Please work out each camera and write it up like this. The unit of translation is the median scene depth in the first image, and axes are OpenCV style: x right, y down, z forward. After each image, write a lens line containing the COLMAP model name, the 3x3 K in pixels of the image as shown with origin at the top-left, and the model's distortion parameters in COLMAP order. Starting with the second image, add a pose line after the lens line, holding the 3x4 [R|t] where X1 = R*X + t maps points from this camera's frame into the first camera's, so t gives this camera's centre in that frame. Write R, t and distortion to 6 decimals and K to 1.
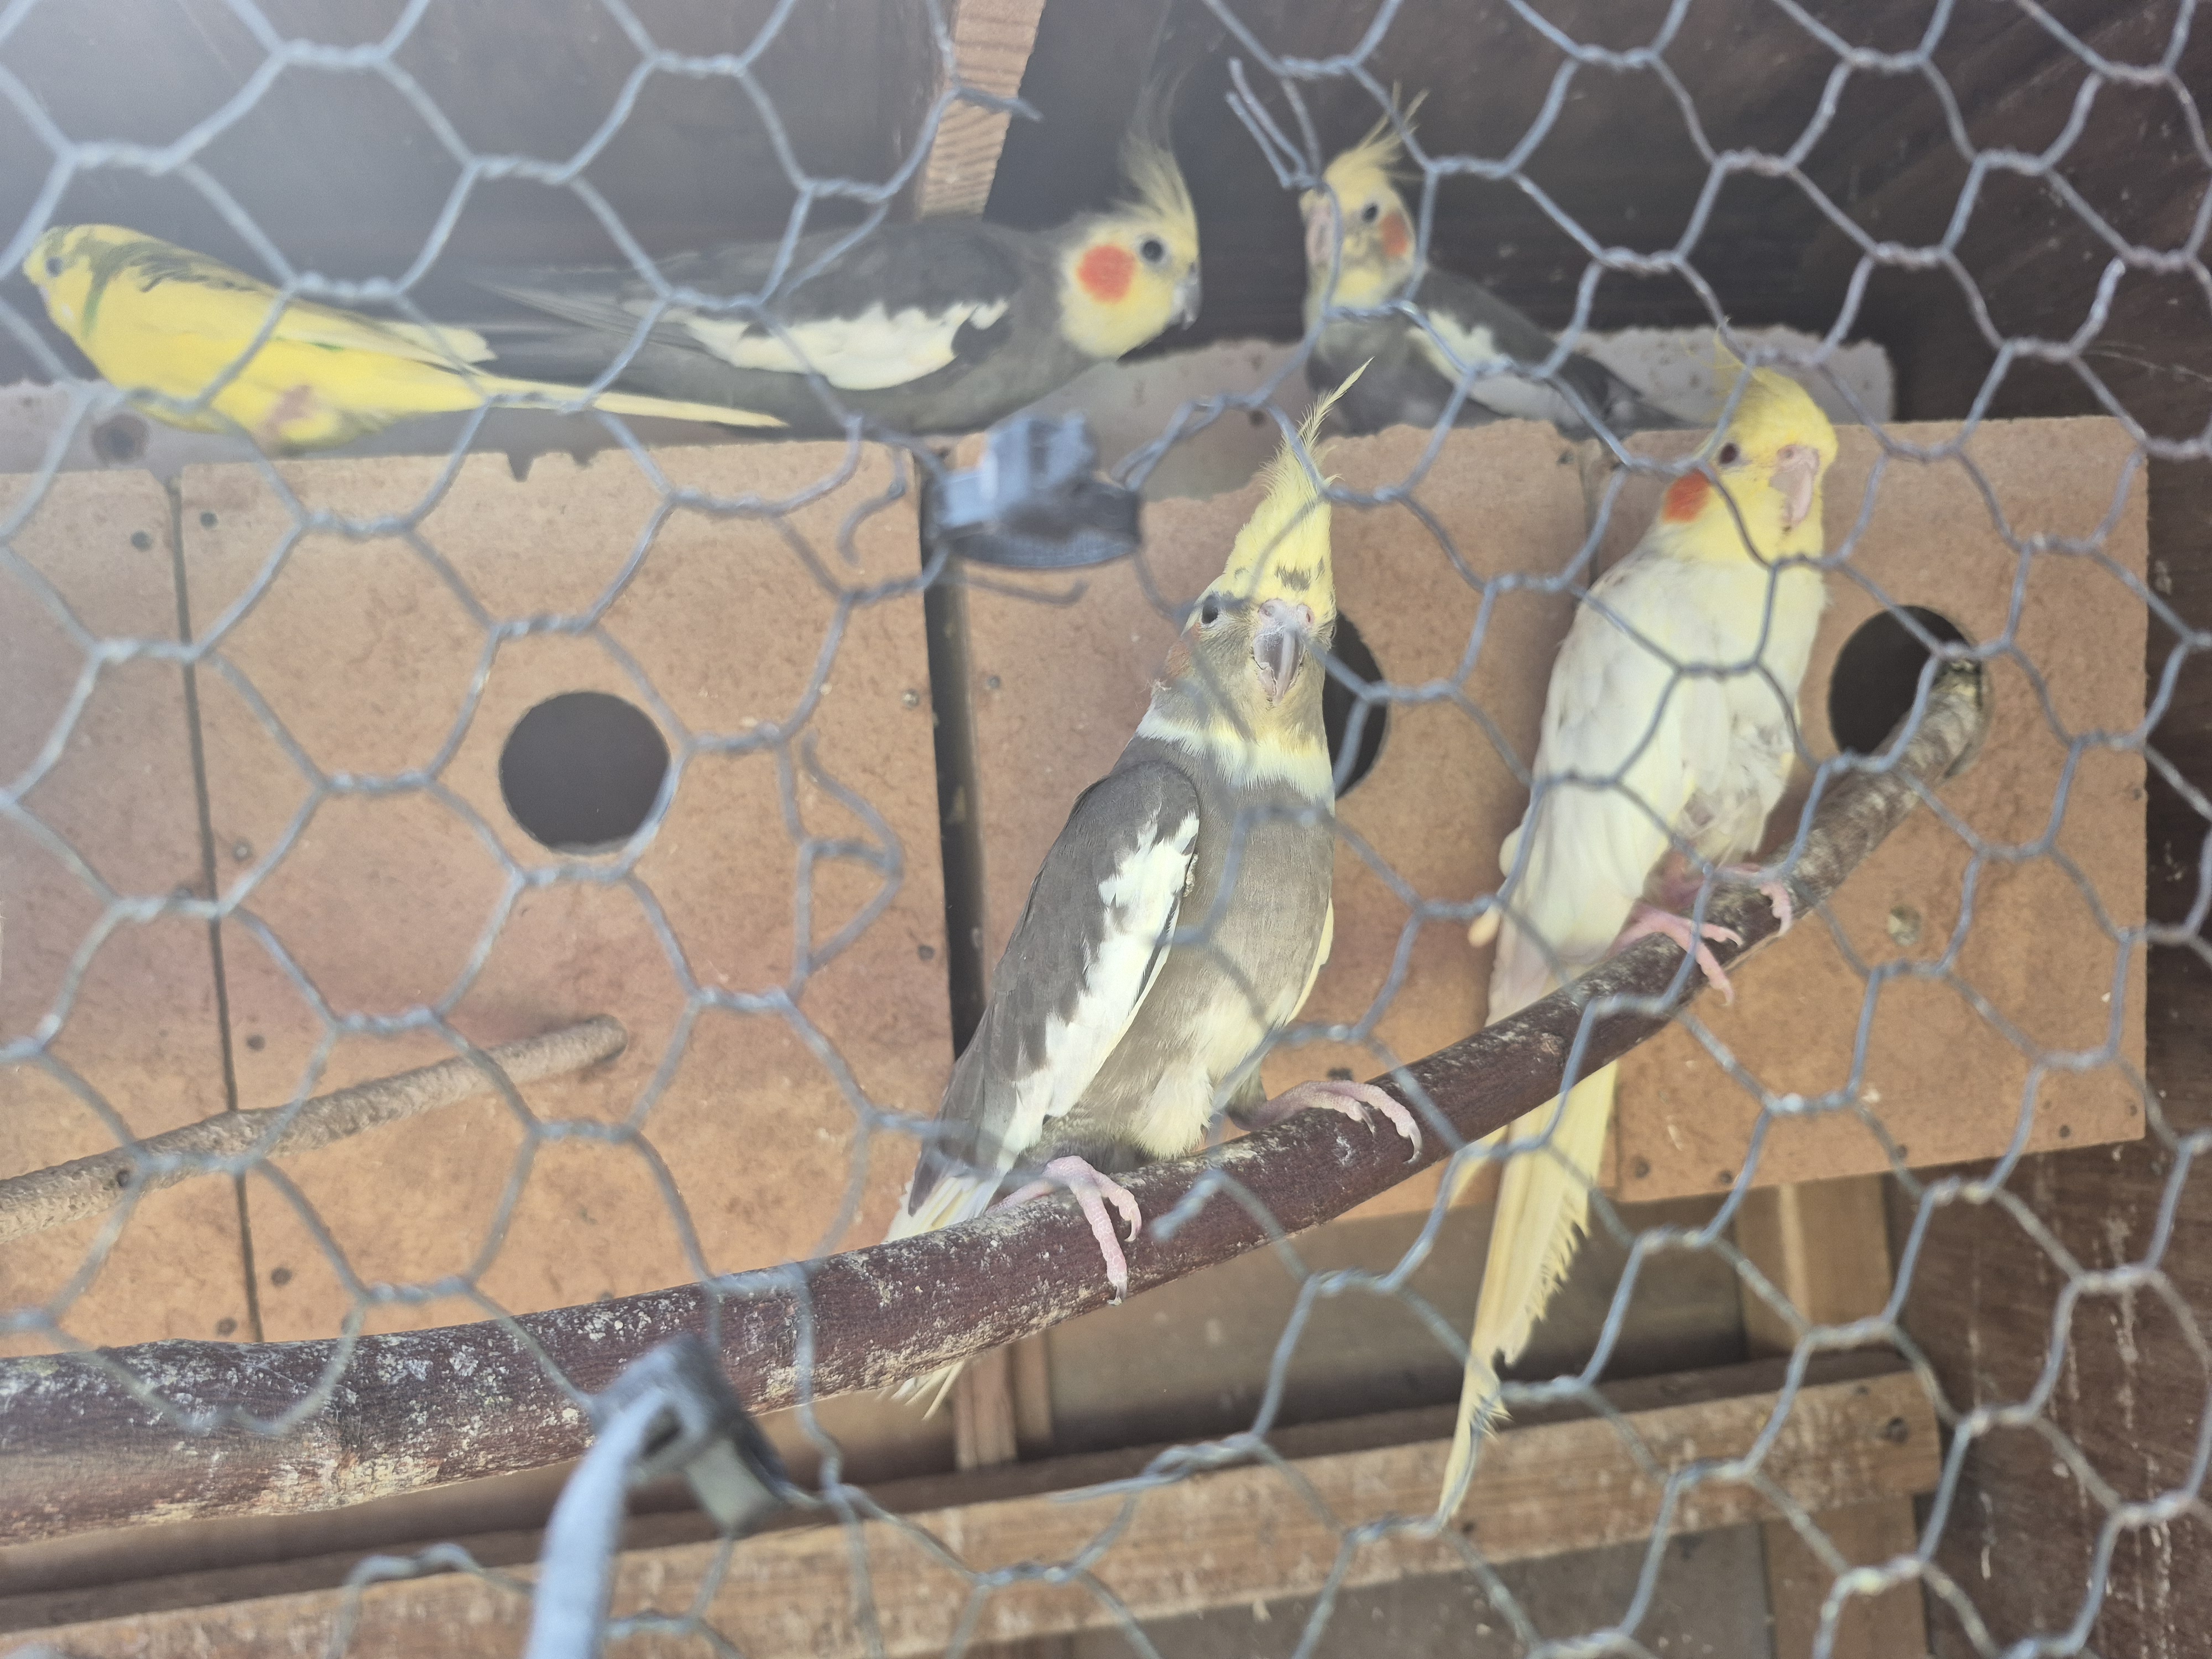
lens RADIAL K [[1478.0, 0, 1106.0], [0, 1478.0, 829.5], [0, 0, 1]] dist [0.132307, -0.165738]
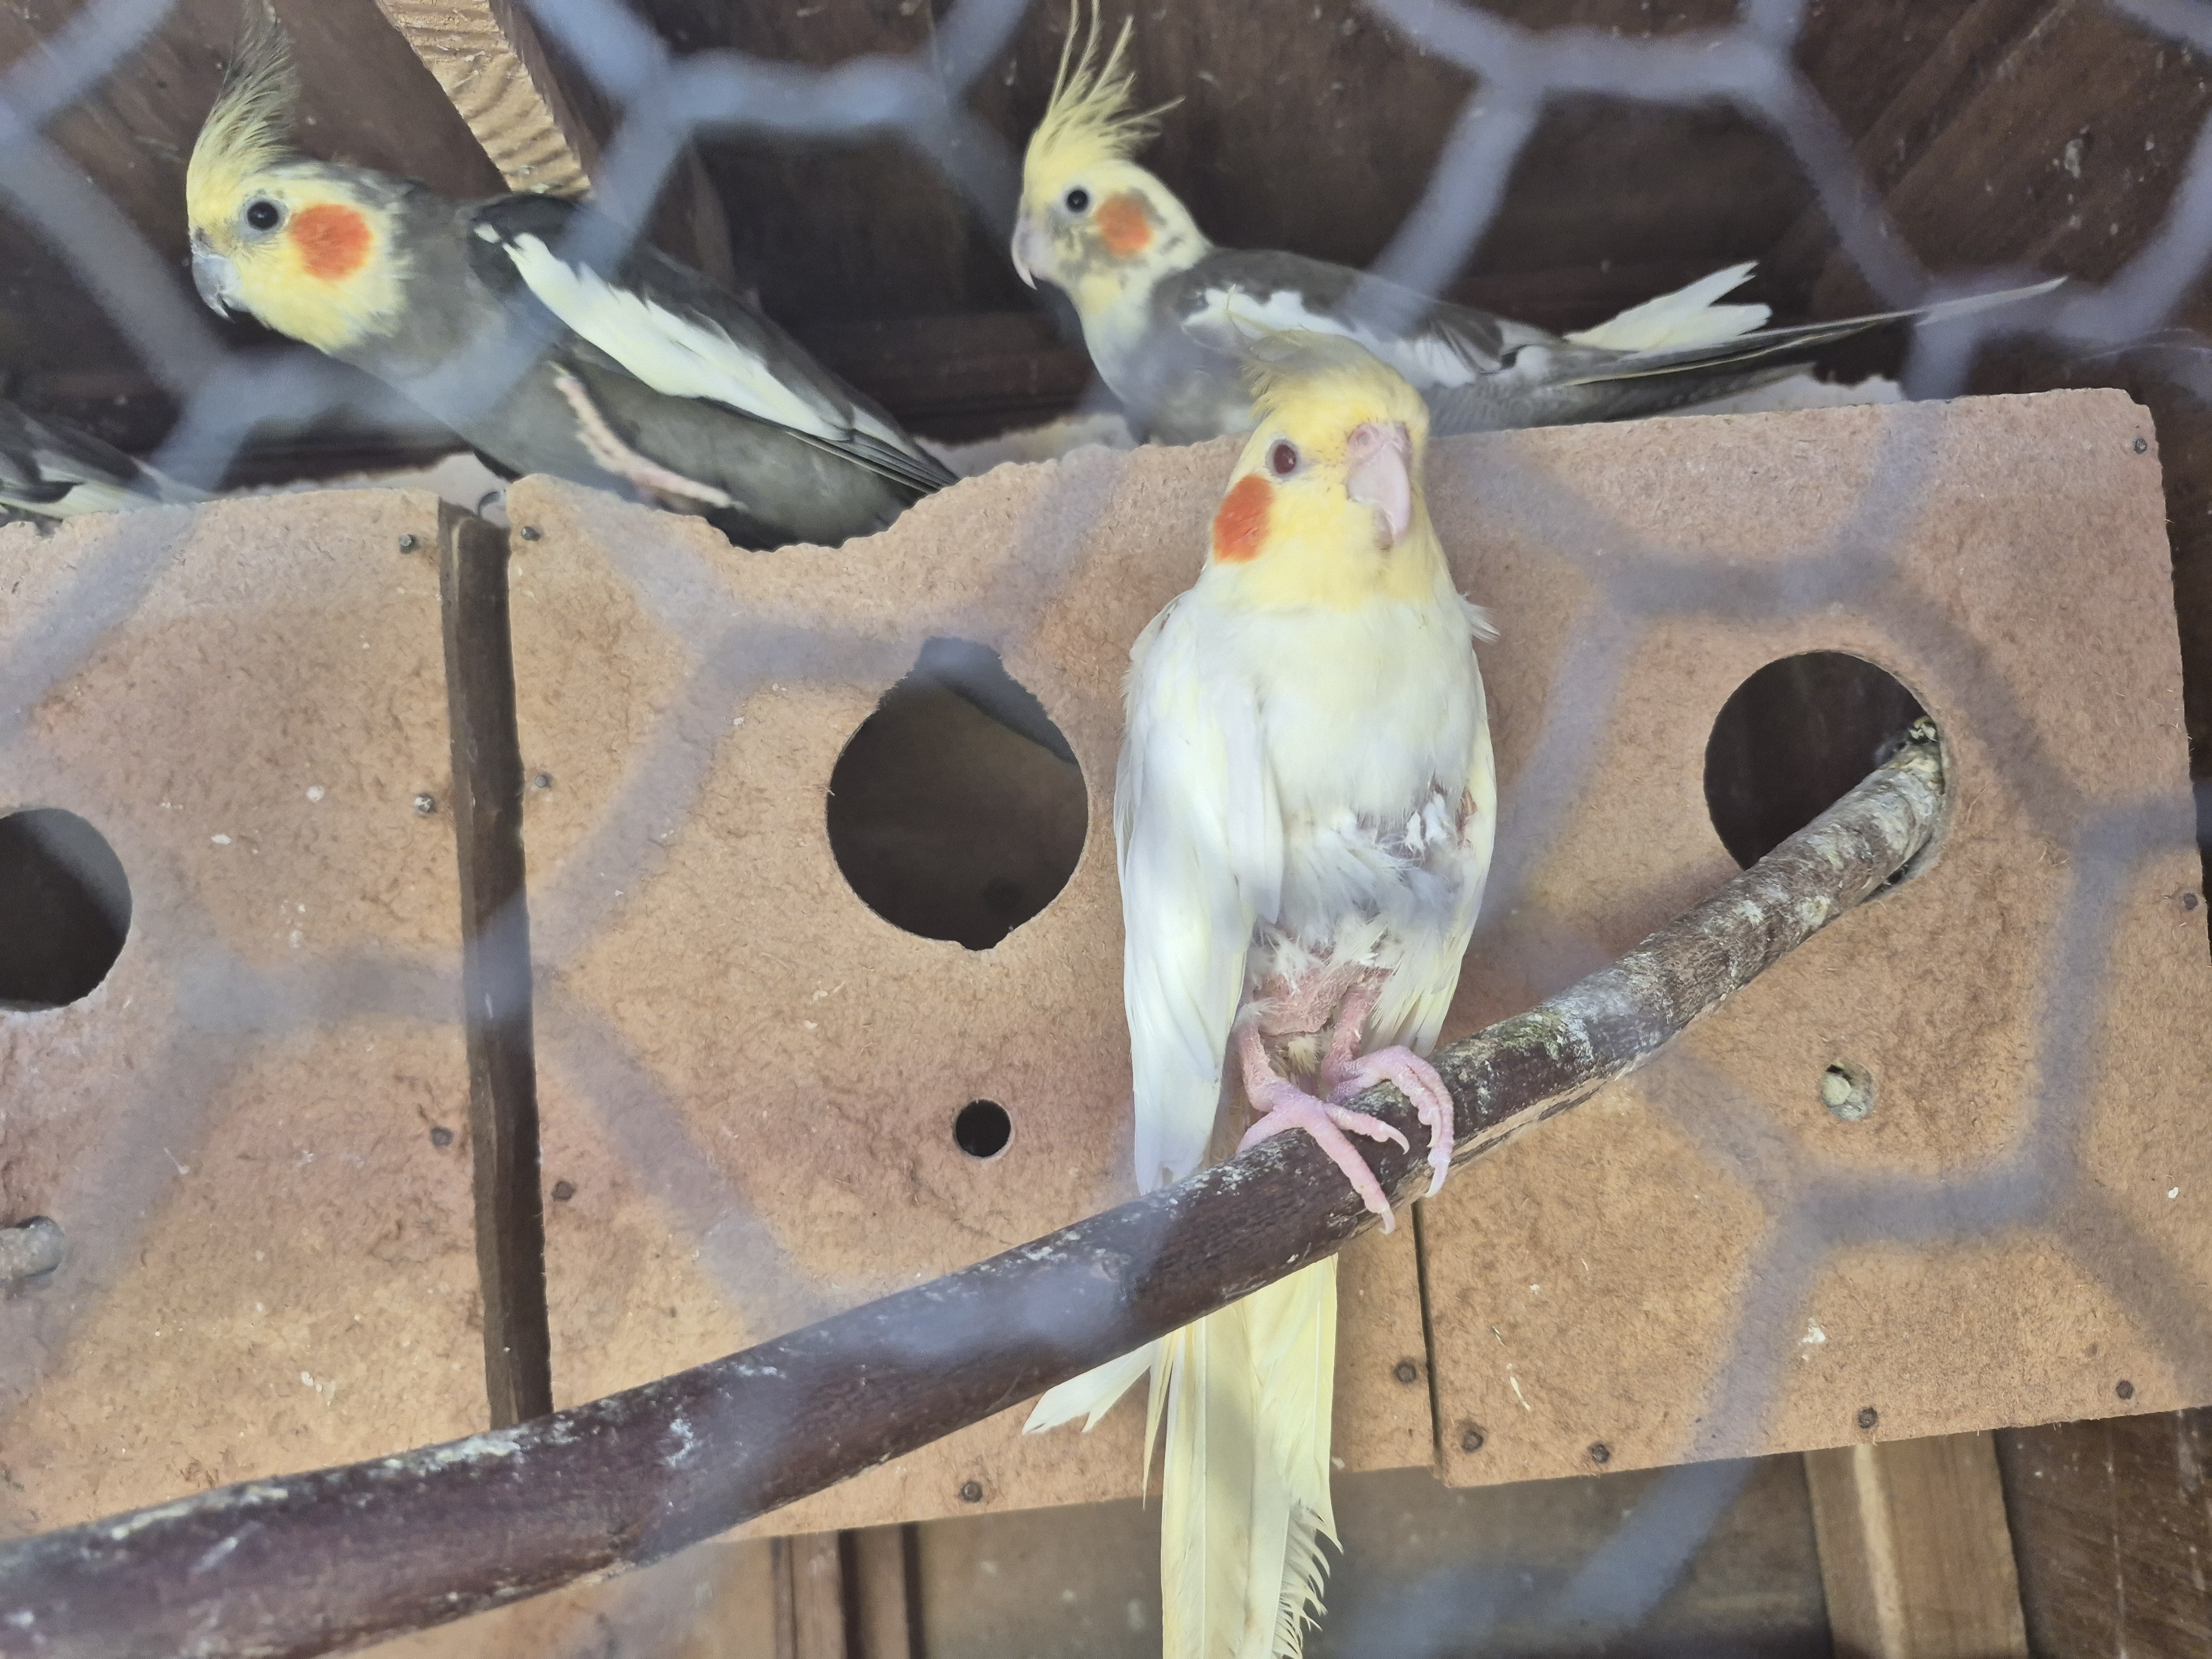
lens RADIAL K [[1518.7, 0, 1095.6], [0, 1518.7, 845.7], [0, 0, 1]] dist [0.101741, -0.150716]
pose [[0.990168, -0.029557, -0.136724, 0.287950], [0.014593, 0.993915, -0.109178, 0.023443], [0.139119, 0.106110, 0.984574, 0.228056]]
